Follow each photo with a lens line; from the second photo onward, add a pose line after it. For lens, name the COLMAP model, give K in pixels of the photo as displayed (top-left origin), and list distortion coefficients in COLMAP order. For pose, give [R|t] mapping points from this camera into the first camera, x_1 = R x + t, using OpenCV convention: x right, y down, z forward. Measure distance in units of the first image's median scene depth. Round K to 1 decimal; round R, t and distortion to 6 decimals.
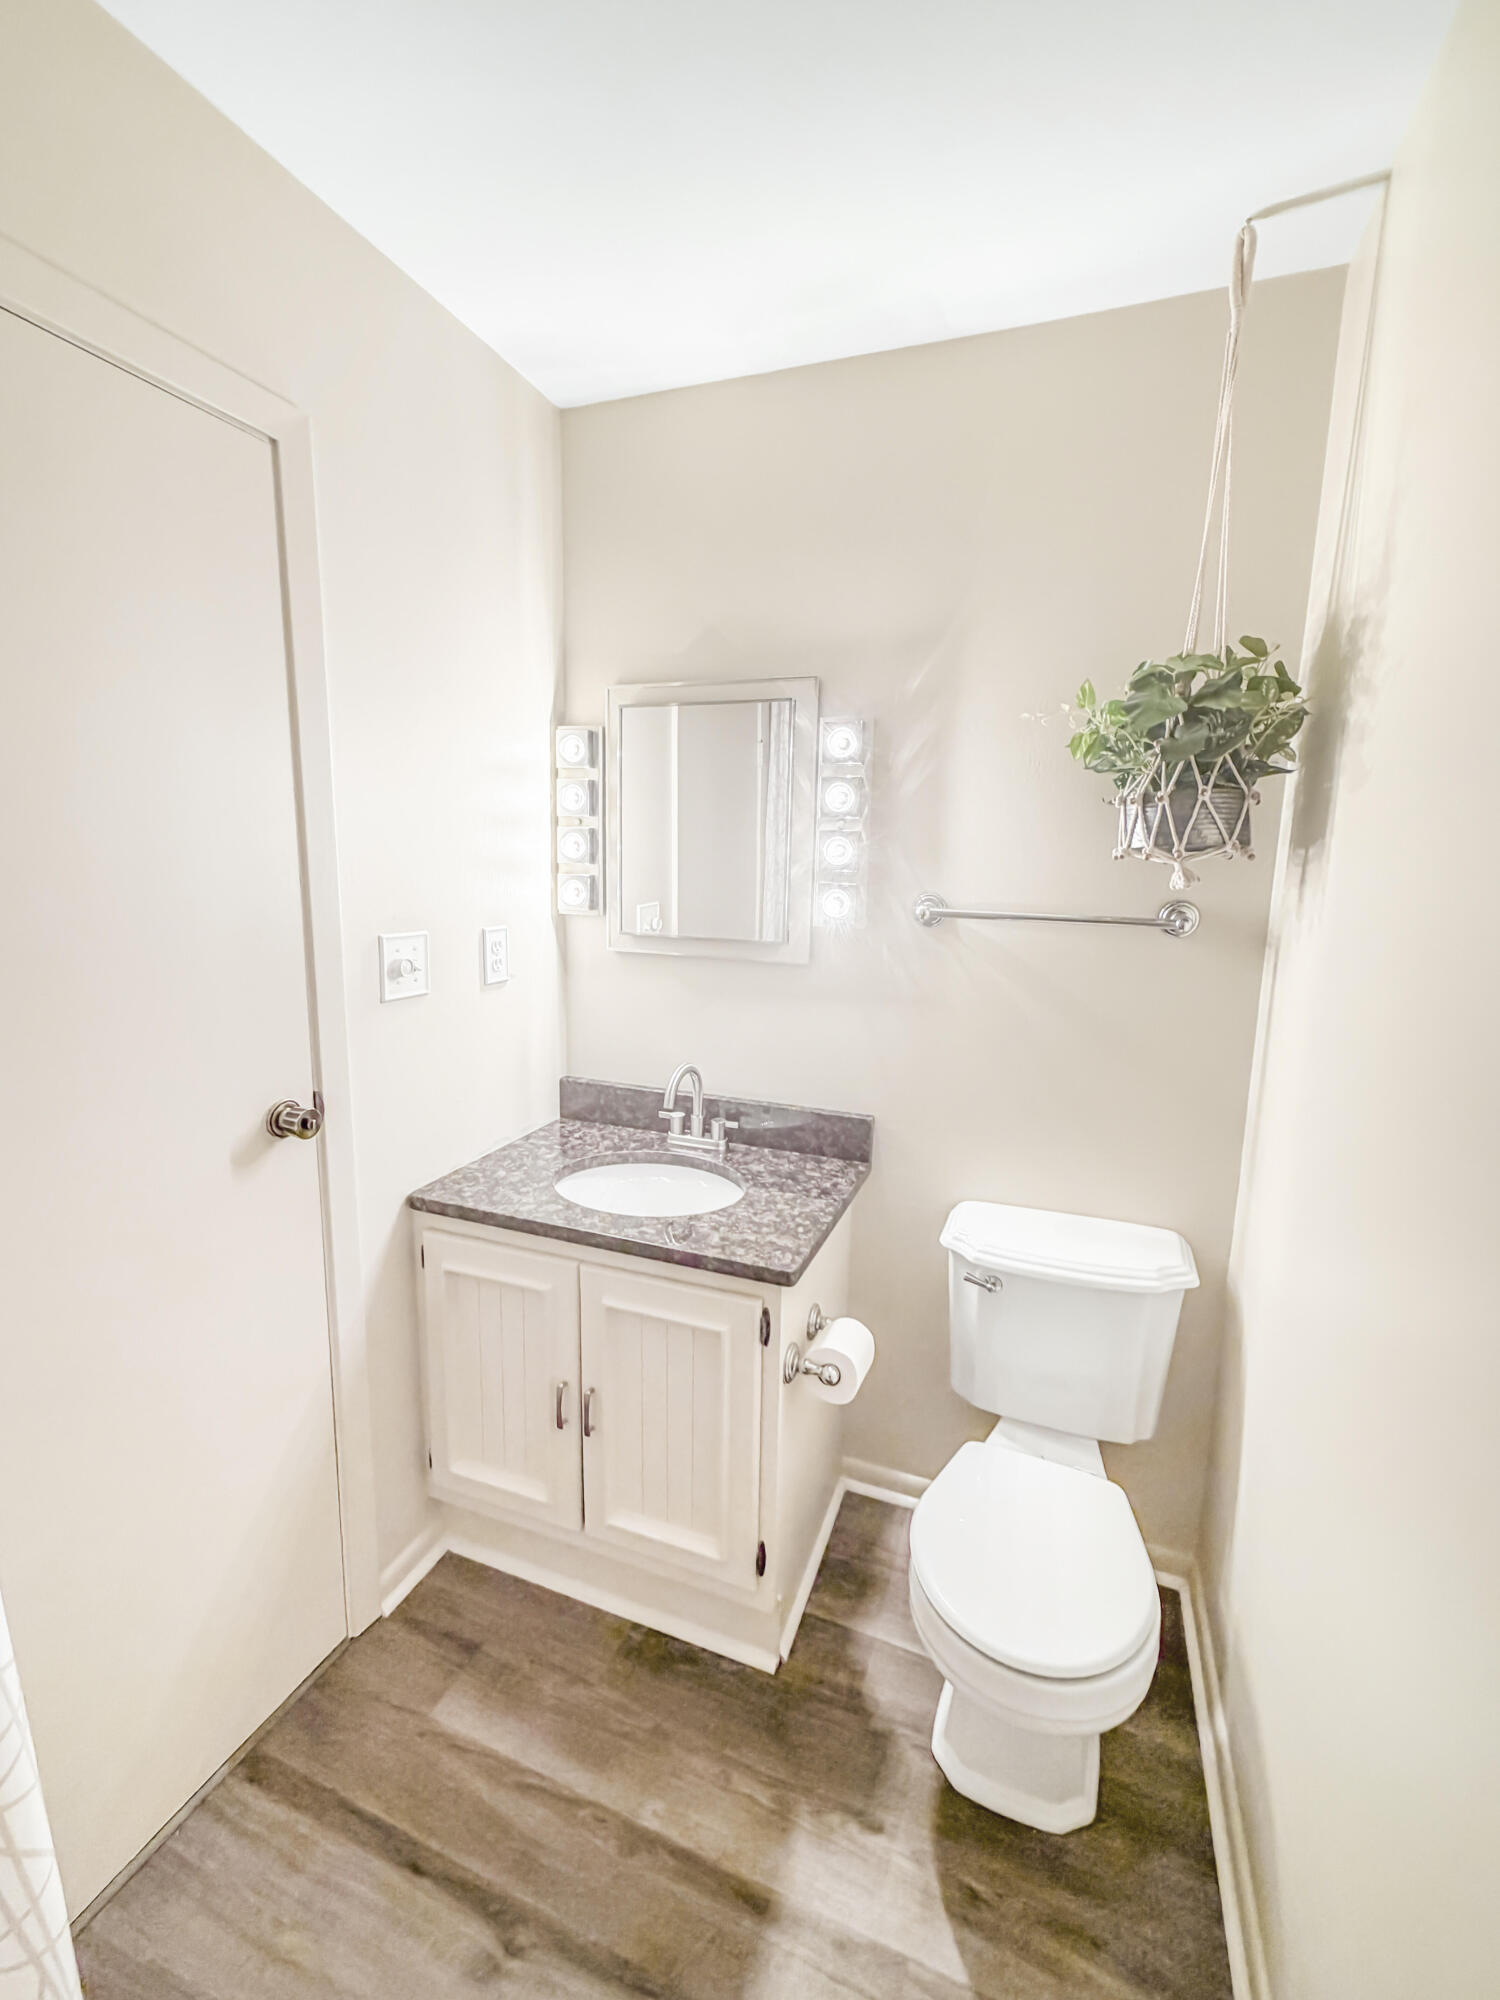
lens RADIAL K [[840.2, 0, 750.0], [0, 840.2, 1000.0], [0, 0, 1]] dist [0.000831, 0.000224]
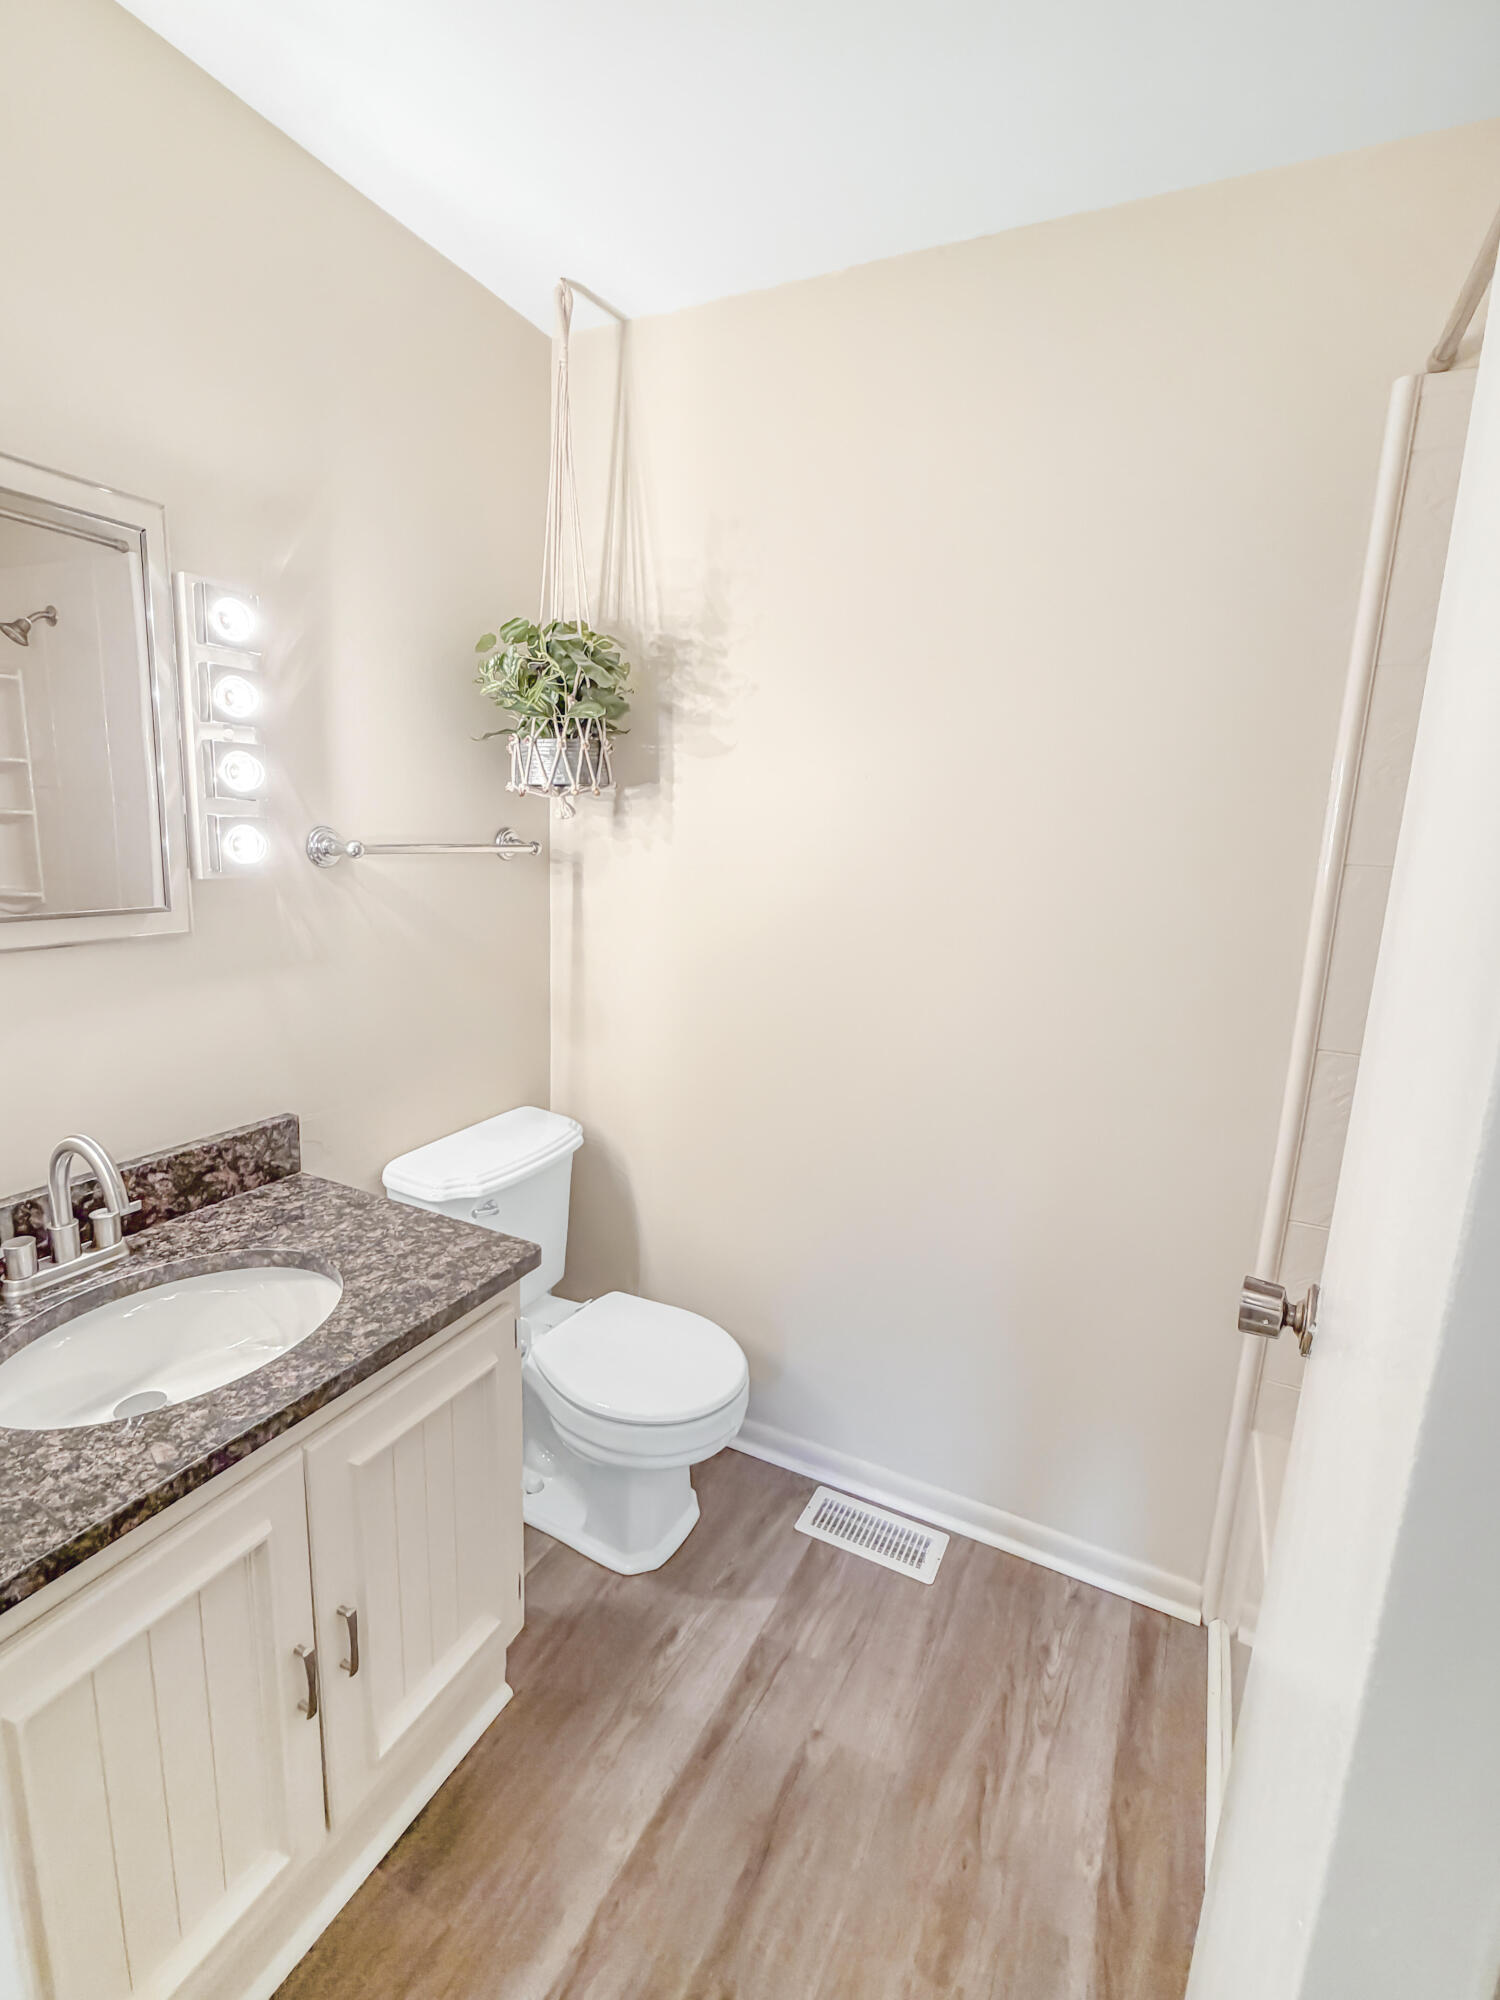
lens RADIAL K [[907.8, 0, 750.0], [0, 907.8, 1000.0], [0, 0, 1]] dist [-0.001278, -0.000795]
pose [[0.090043, -0.215266, 0.972395, -0.781971], [0.123895, 0.971198, 0.203529, -0.107506], [-0.988202, 0.102149, 0.114120, 0.582239]]
